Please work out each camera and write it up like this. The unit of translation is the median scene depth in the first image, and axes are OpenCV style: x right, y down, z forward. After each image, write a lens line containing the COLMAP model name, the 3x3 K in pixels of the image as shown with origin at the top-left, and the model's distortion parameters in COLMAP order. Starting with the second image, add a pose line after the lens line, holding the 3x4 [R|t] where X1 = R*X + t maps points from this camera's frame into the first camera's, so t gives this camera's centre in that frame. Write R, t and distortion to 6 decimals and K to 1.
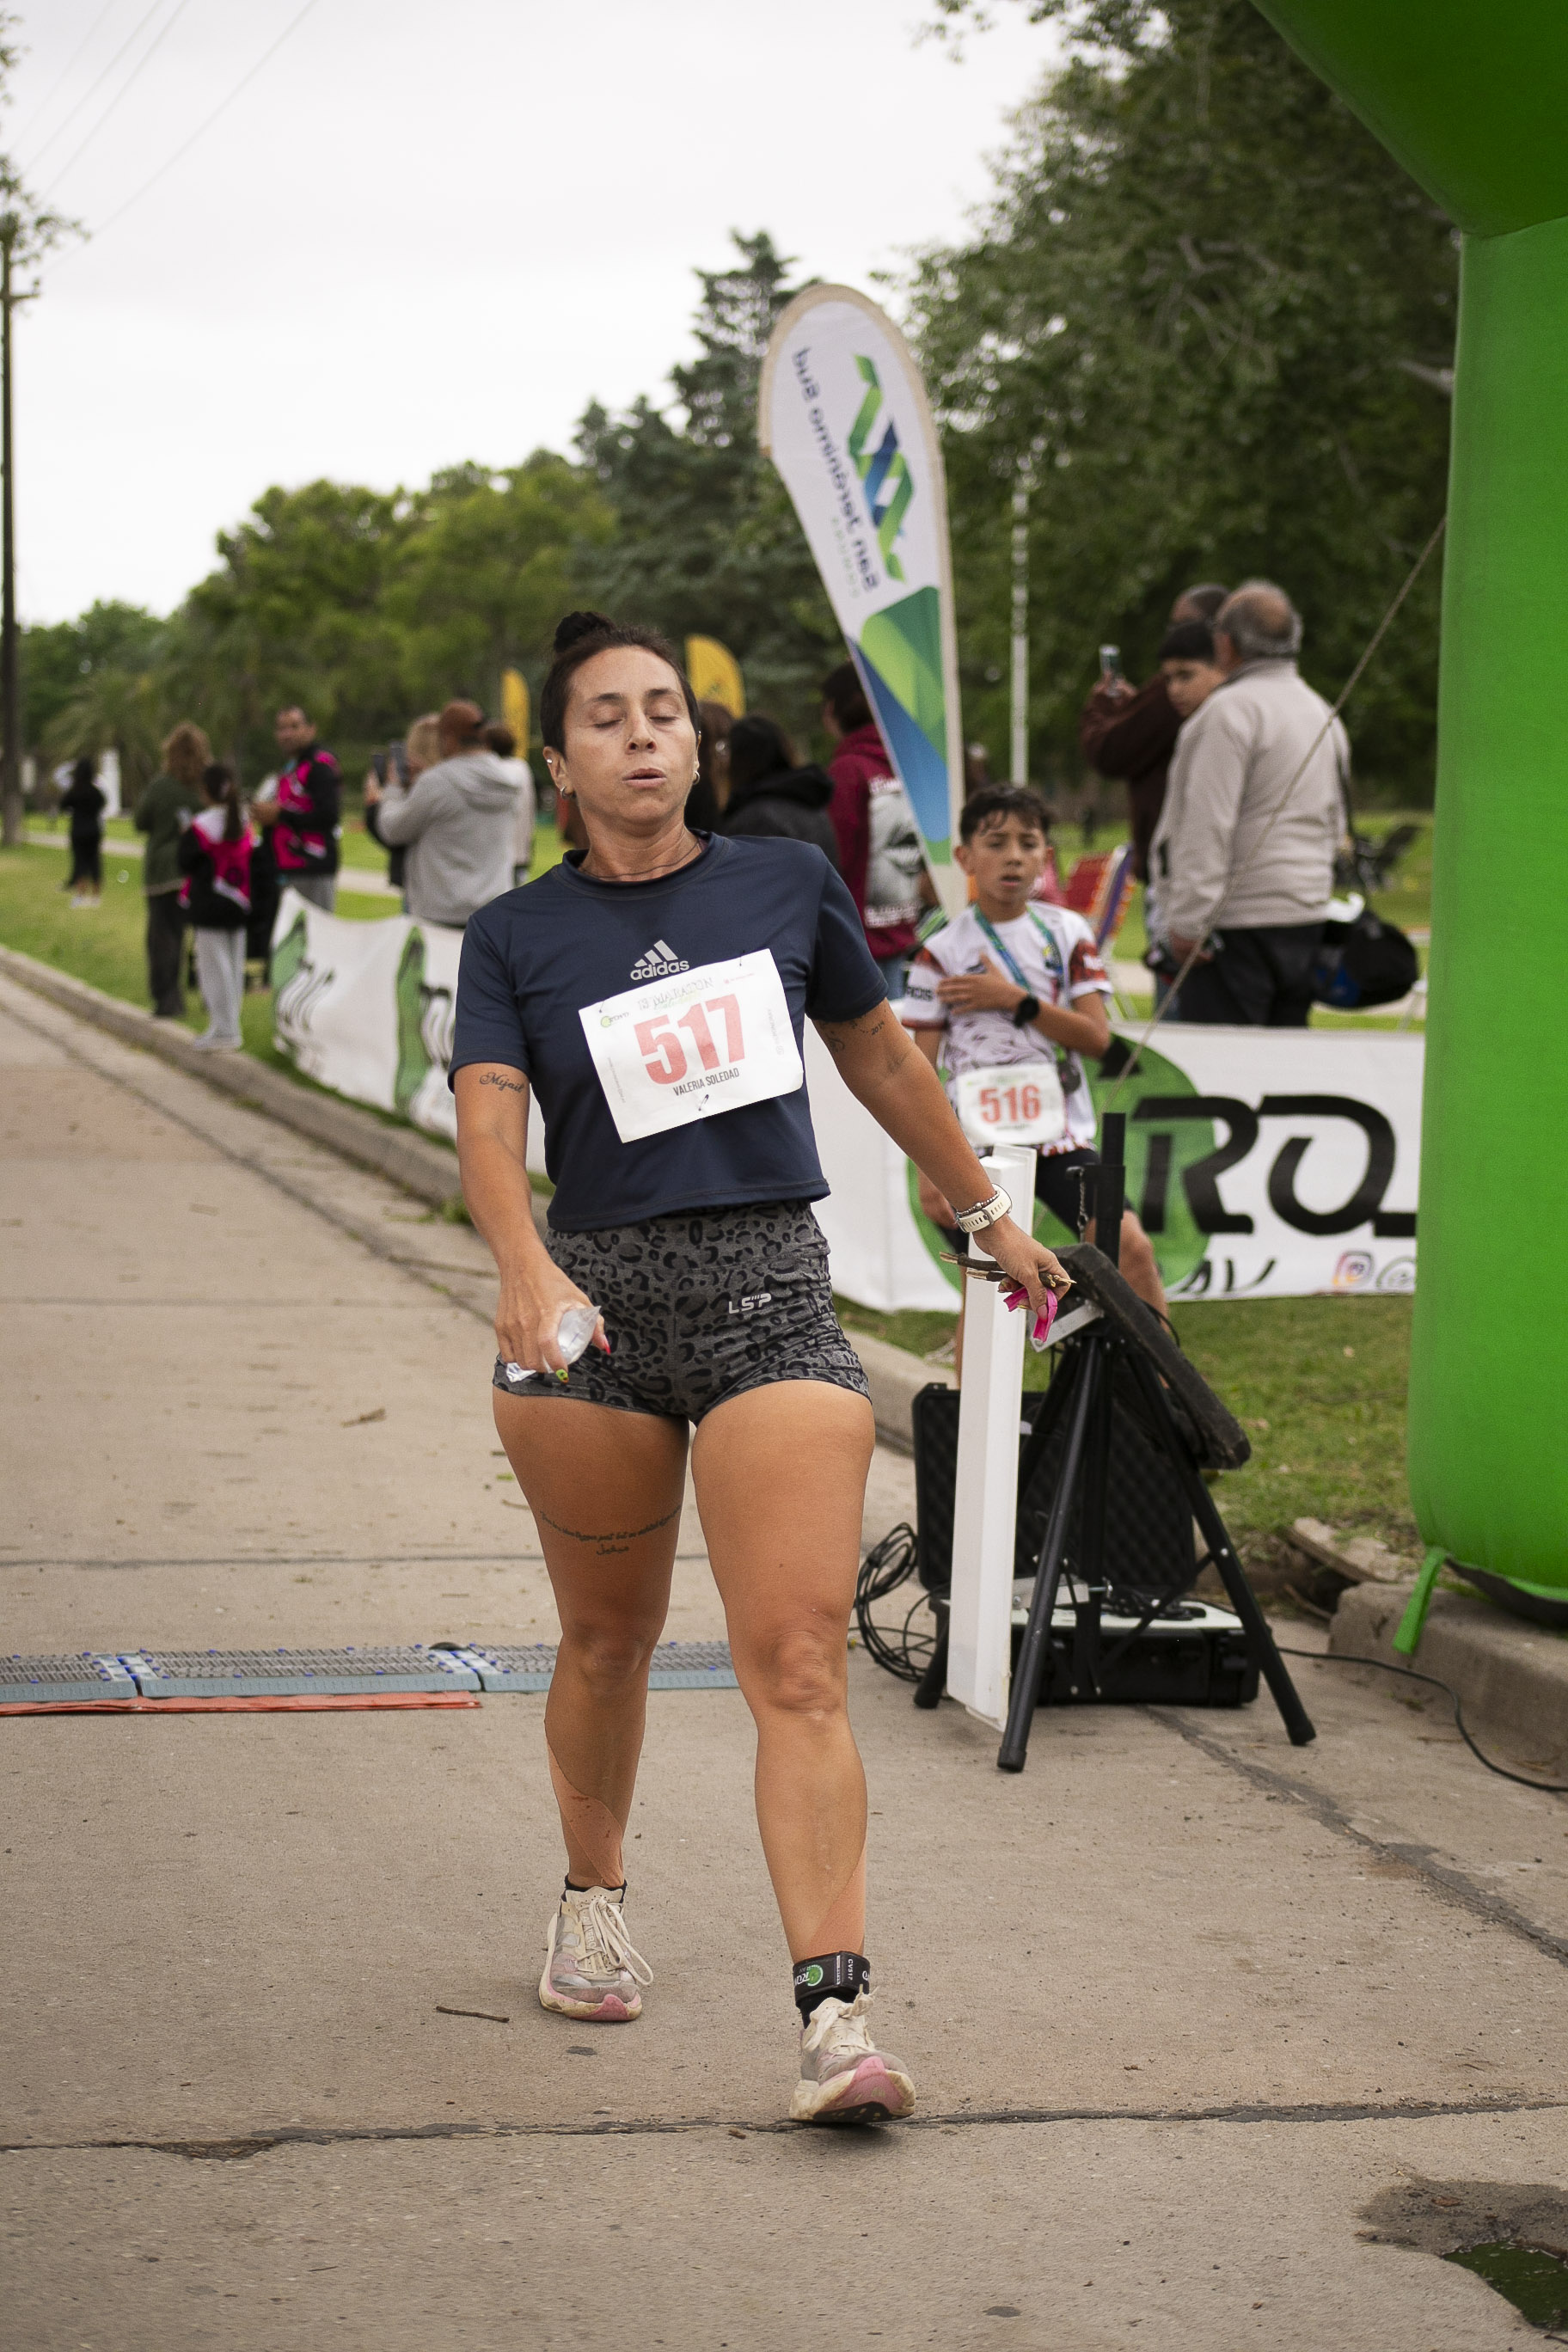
lens RADIAL K [[5536.0, 0, 778.5], [0, 5536.0, 1232.8], [0, 0, 1]] dist [-0.076668, -0.133539]
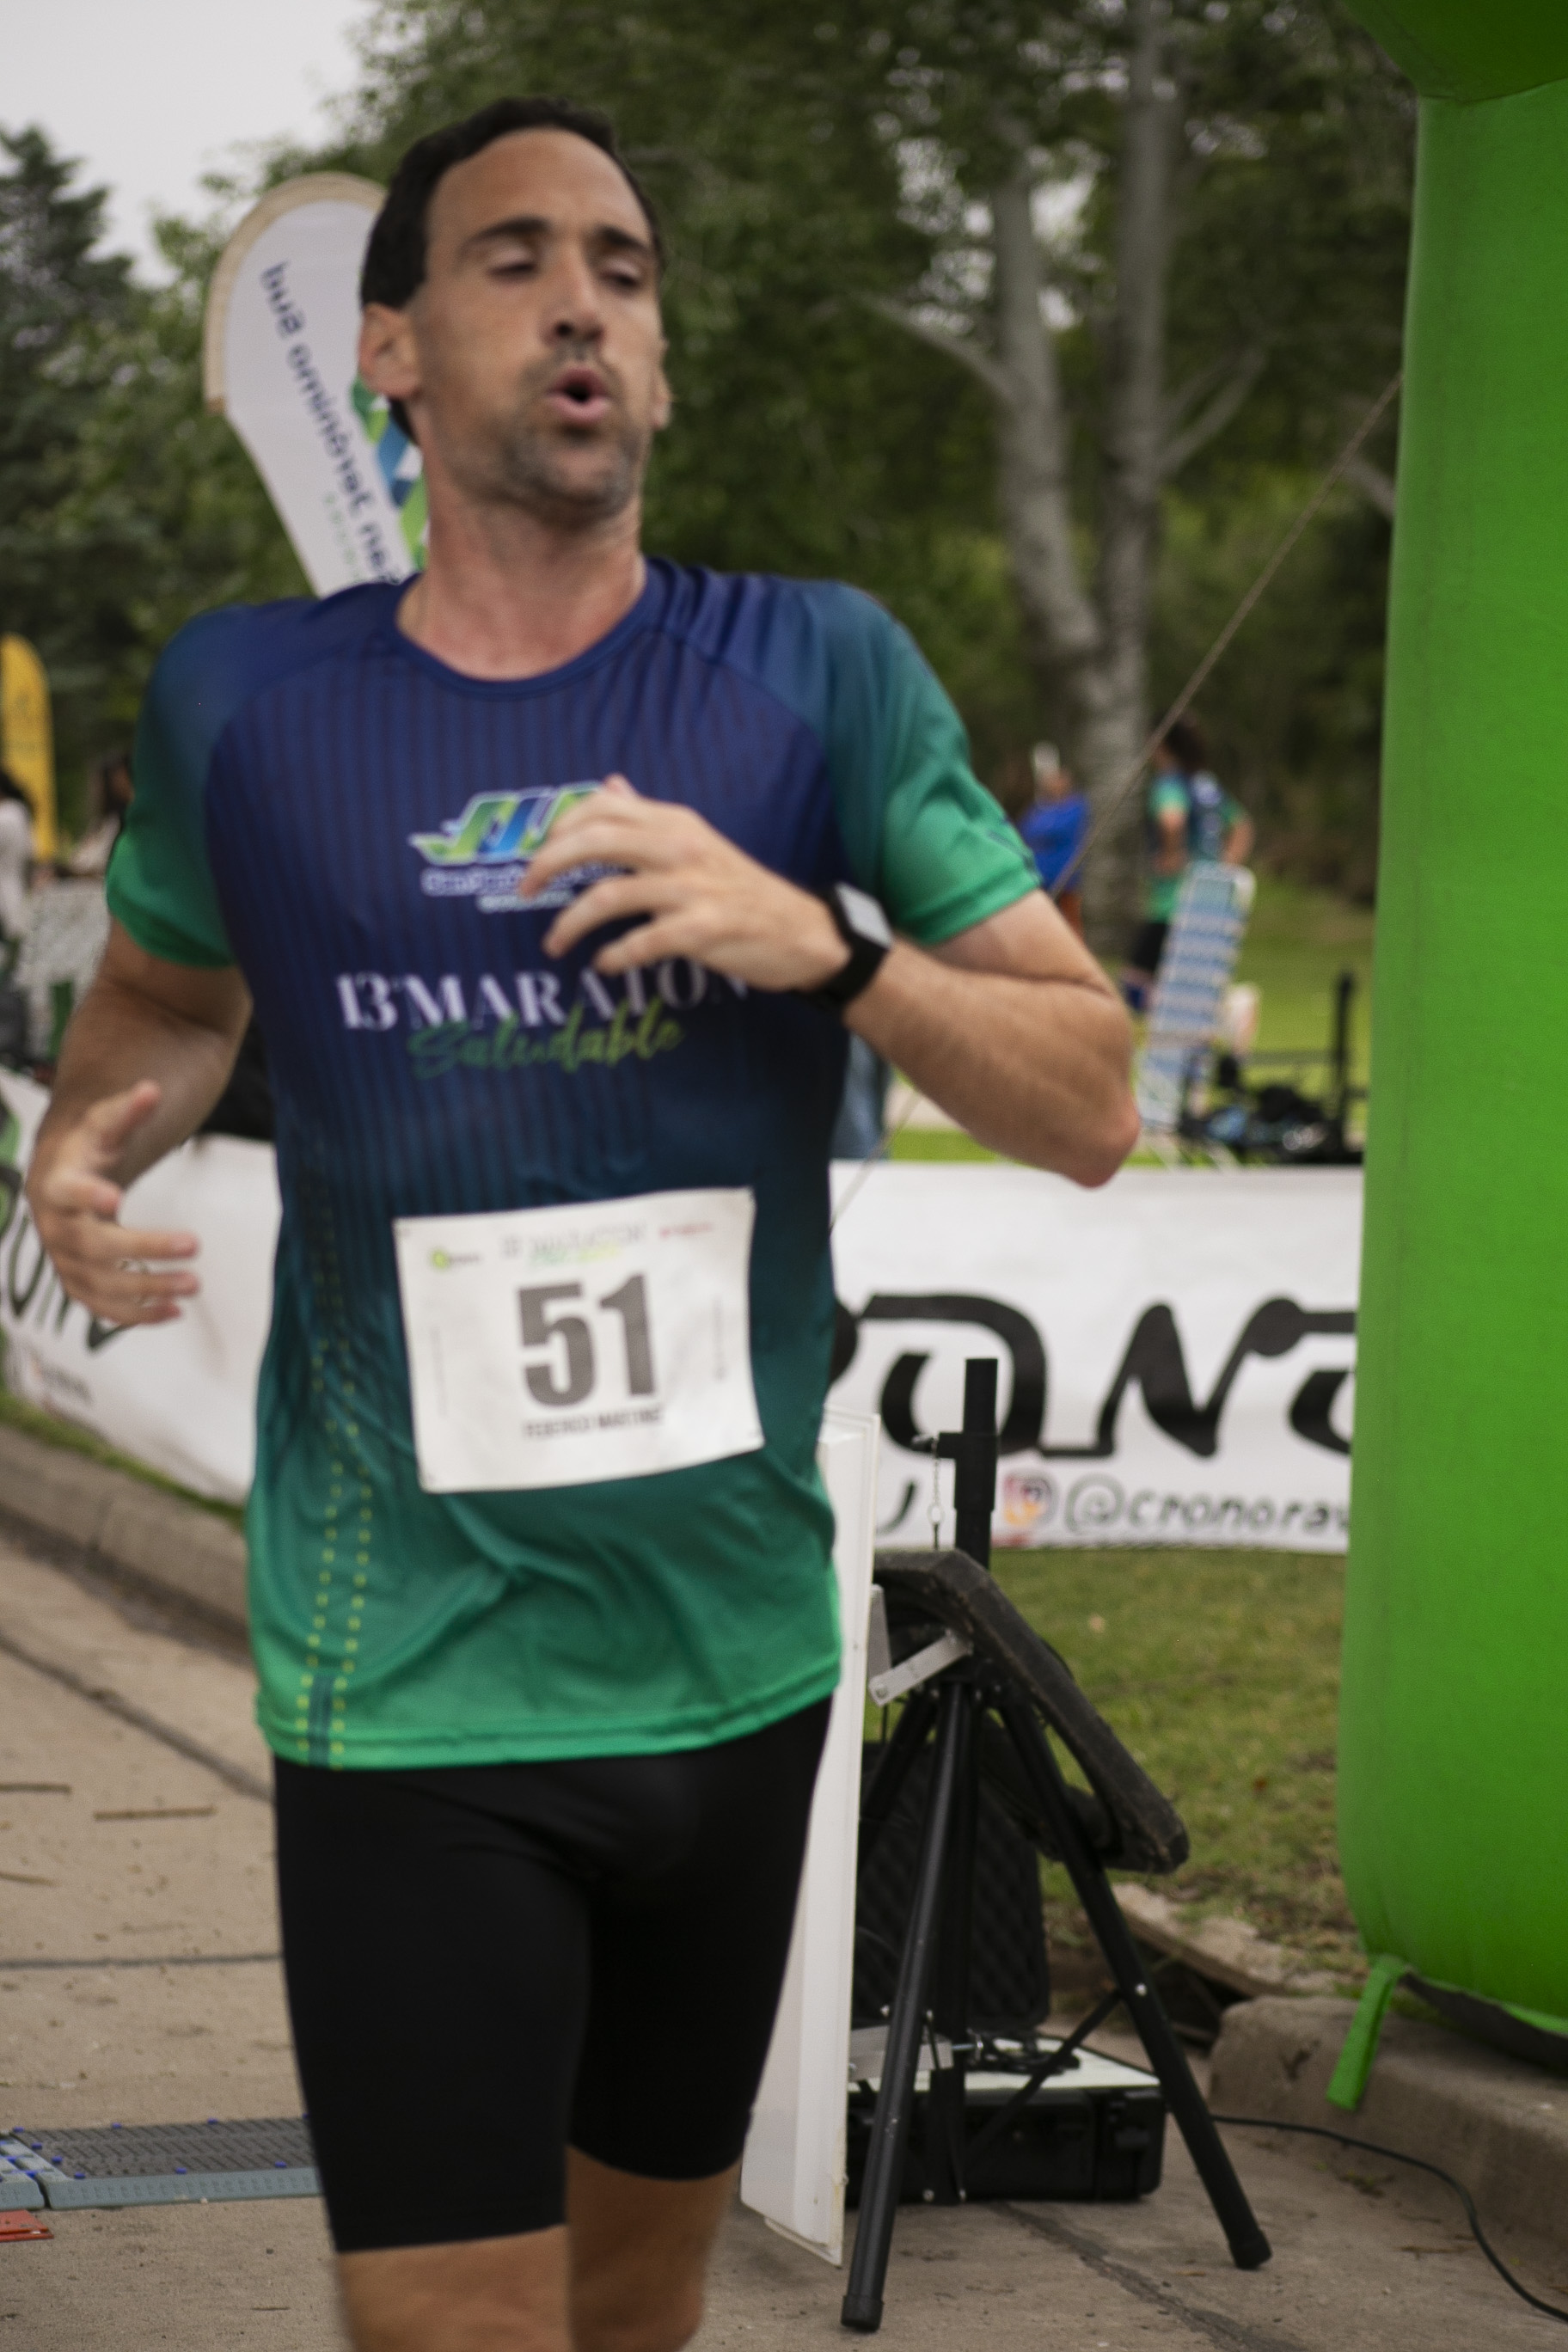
lens RADIAL K [[6669.2, 0, 784.0], [0, 6669.2, 1176.0], [0, 0, 1]] dist [0.202382, 1.391625]
pose [[0.993497, -0.004609, 0.113764, -0.048505], [0.007596, 0.999637, -0.025837, -0.018831], [-0.113604, 0.026533, 0.993172, 0.138374]]
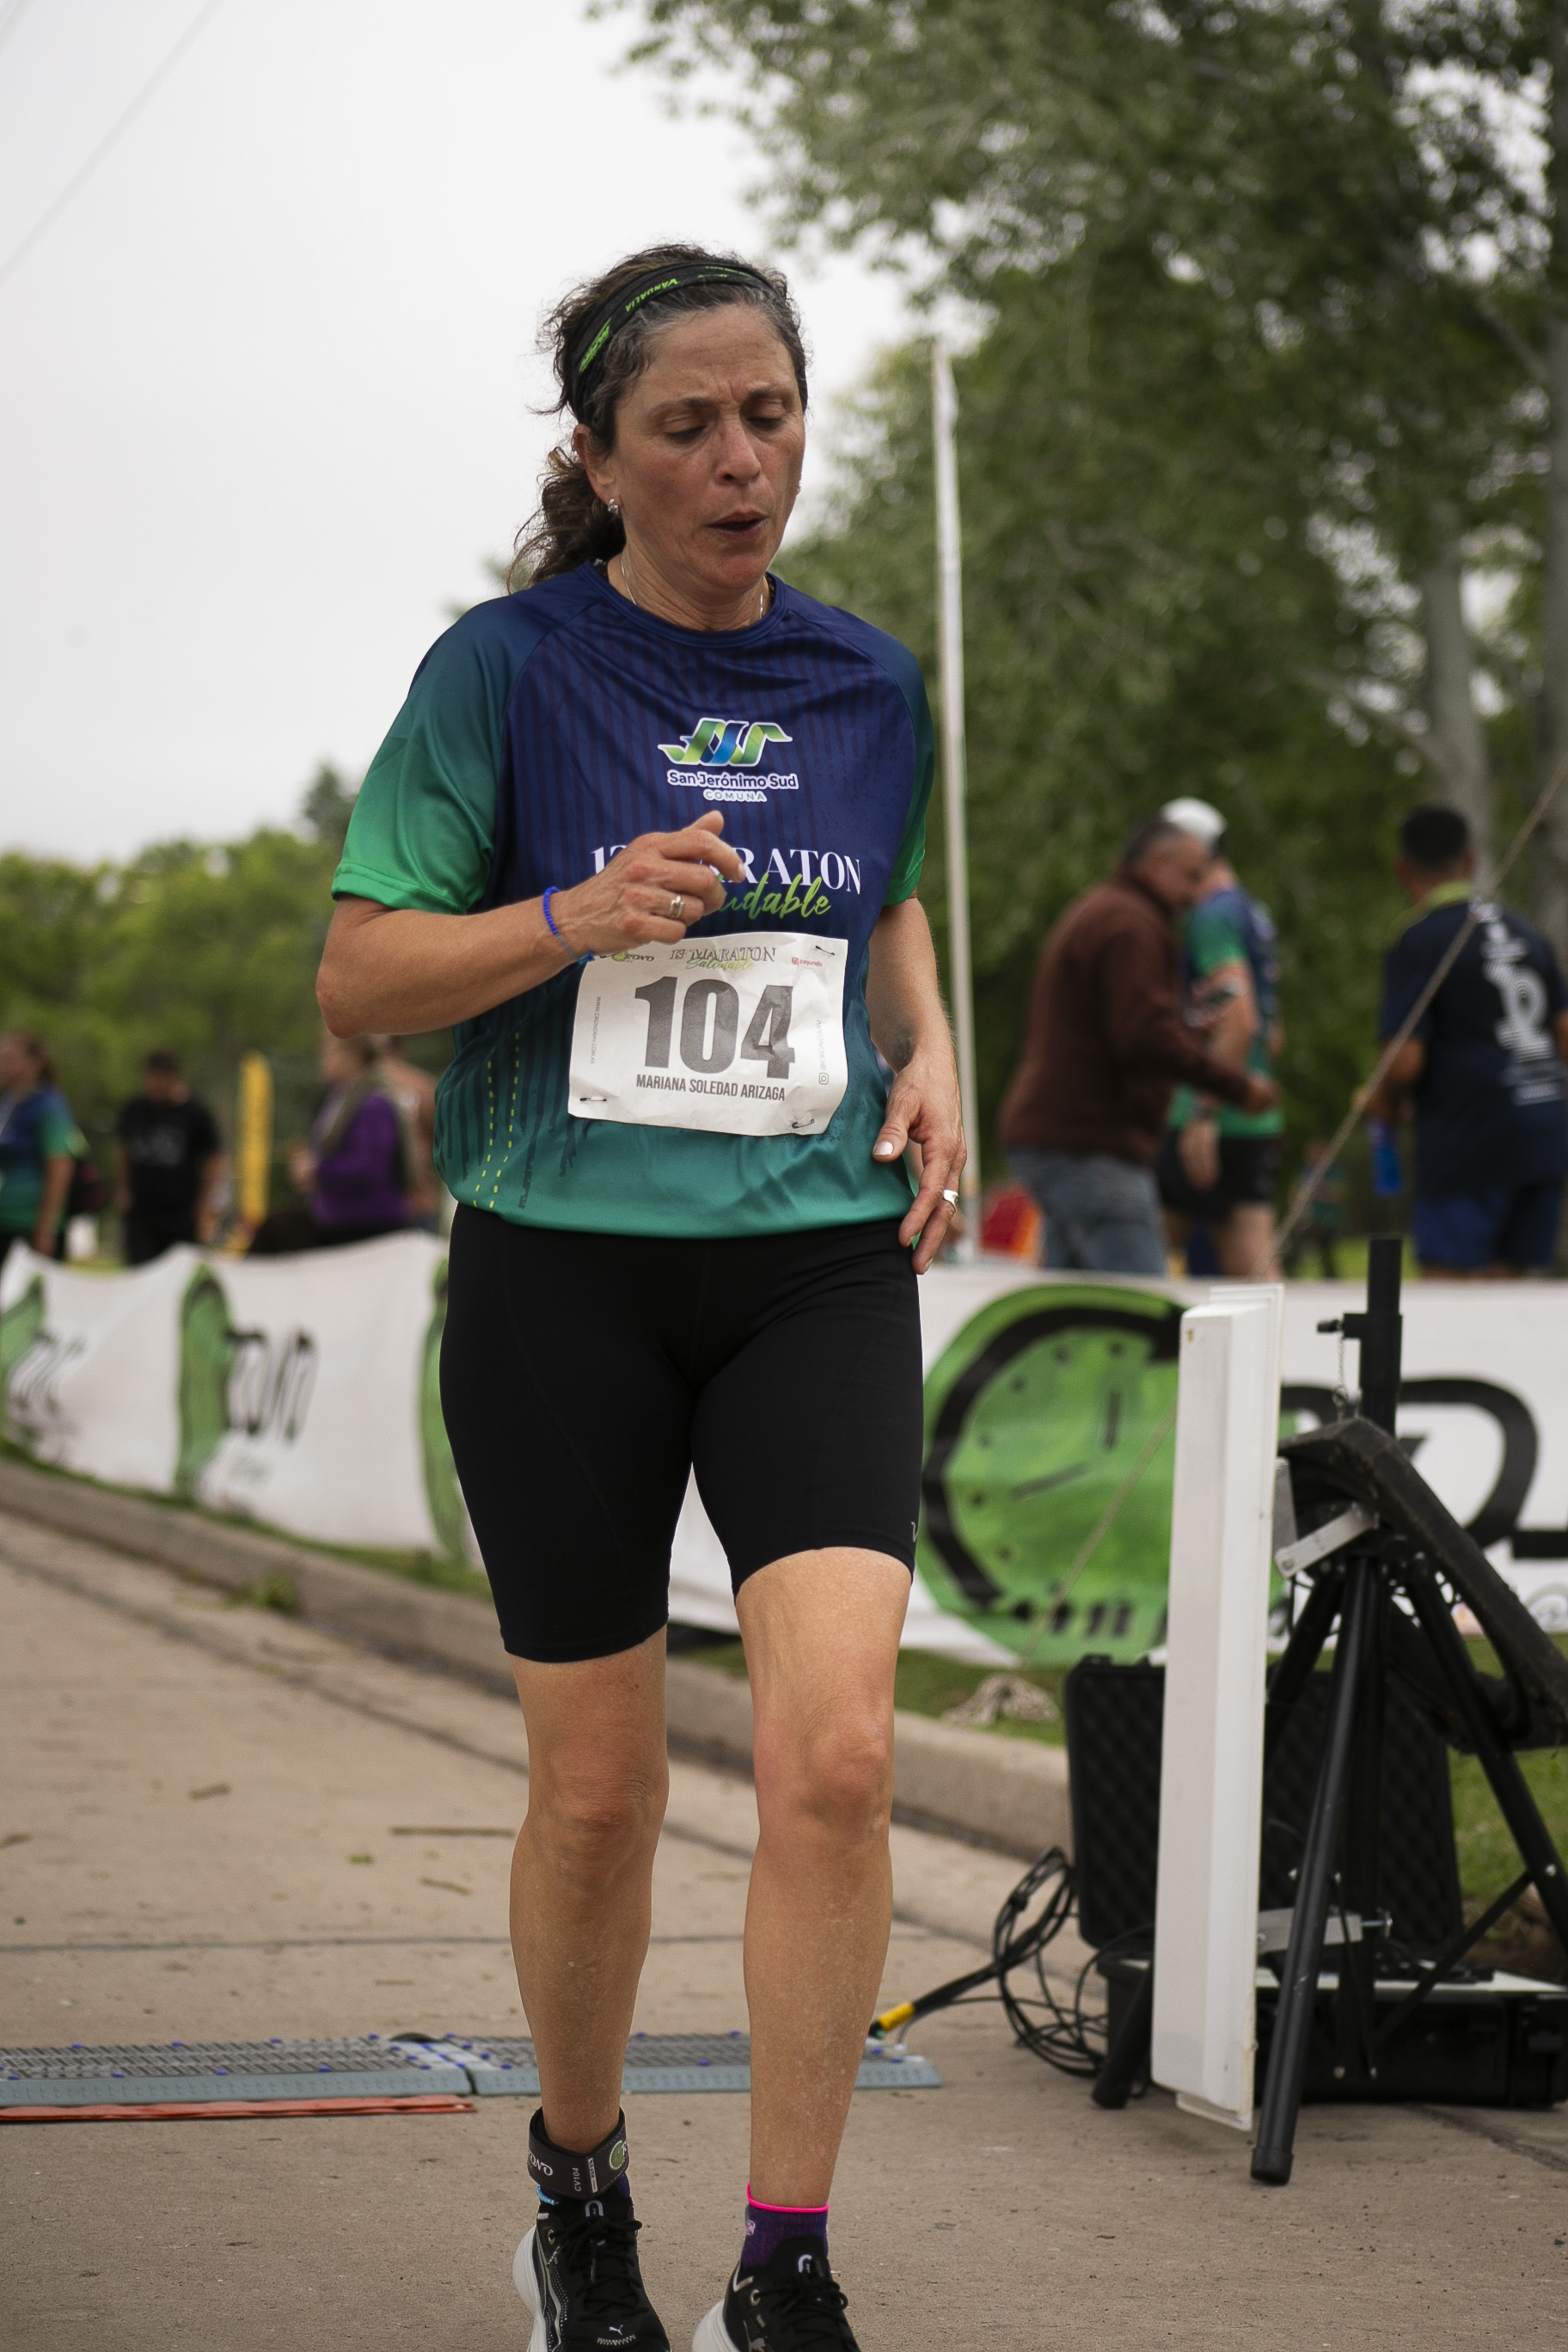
lens RADIAL K [[6327.0, 0, 784.0], [0, 6327.0, 1176.0], [0, 0, 1]] dist [0.063732, 1.364124]
pose [[0.999074, -0.003758, 0.042854, -0.040770], [0.007690, 0.995733, -0.091959, 0.035773], [-0.042325, 0.092203, 0.994840, 0.166801]]
